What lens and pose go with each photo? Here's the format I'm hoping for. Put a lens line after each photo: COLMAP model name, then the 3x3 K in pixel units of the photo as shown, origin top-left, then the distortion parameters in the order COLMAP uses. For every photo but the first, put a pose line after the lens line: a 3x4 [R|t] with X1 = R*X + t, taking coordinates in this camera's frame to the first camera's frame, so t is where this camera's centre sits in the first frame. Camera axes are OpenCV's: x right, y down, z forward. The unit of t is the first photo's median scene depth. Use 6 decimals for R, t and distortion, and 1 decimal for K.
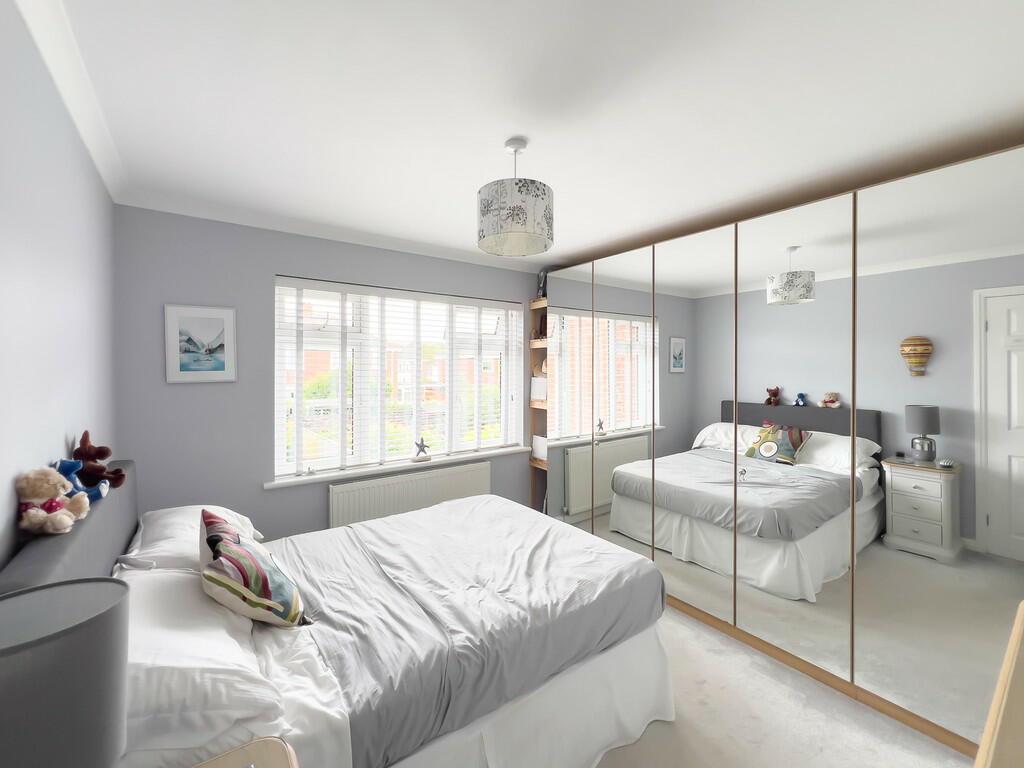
lens RADIAL K [[422.3, 0, 507.8], [0, 422.3, 366.4], [0, 0, 1]] dist [-0.000949, 0.000097]
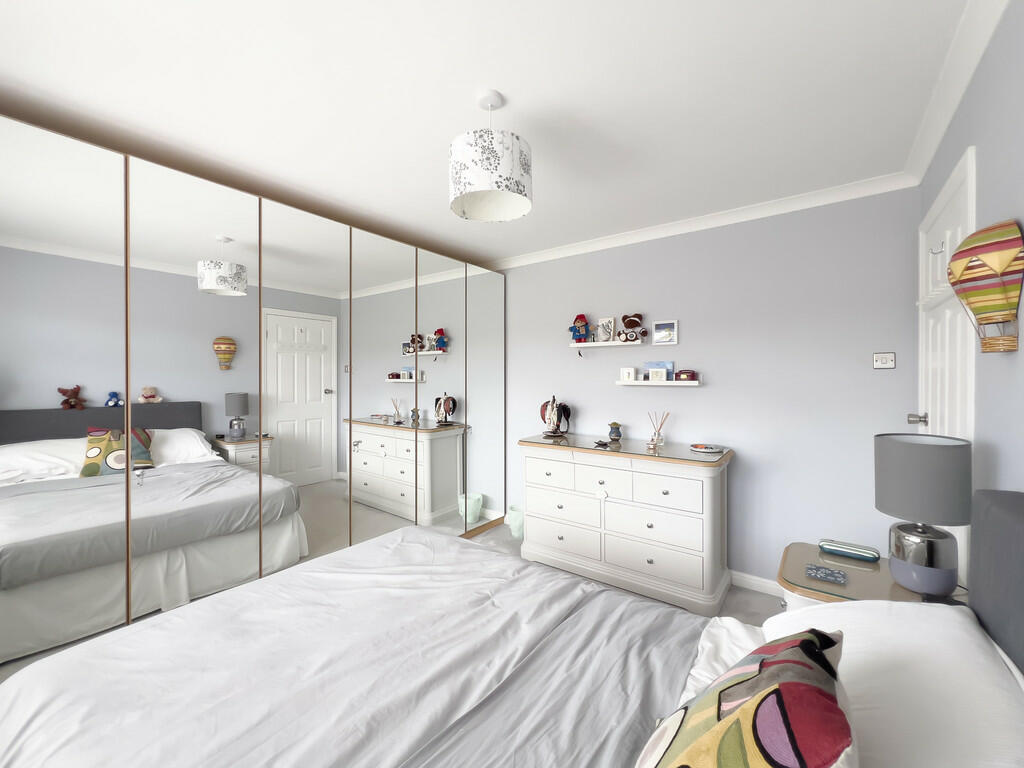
lens RADIAL K [[422.3, 0, 507.8], [0, 422.3, 366.4], [0, 0, 1]] dist [-0.000949, 0.000097]
pose [[-0.278915, 0.020216, 0.960103, -0.466923], [0.003637, 0.999793, -0.019995, 0.046761], [-0.960309, -0.002085, -0.278931, 0.643747]]
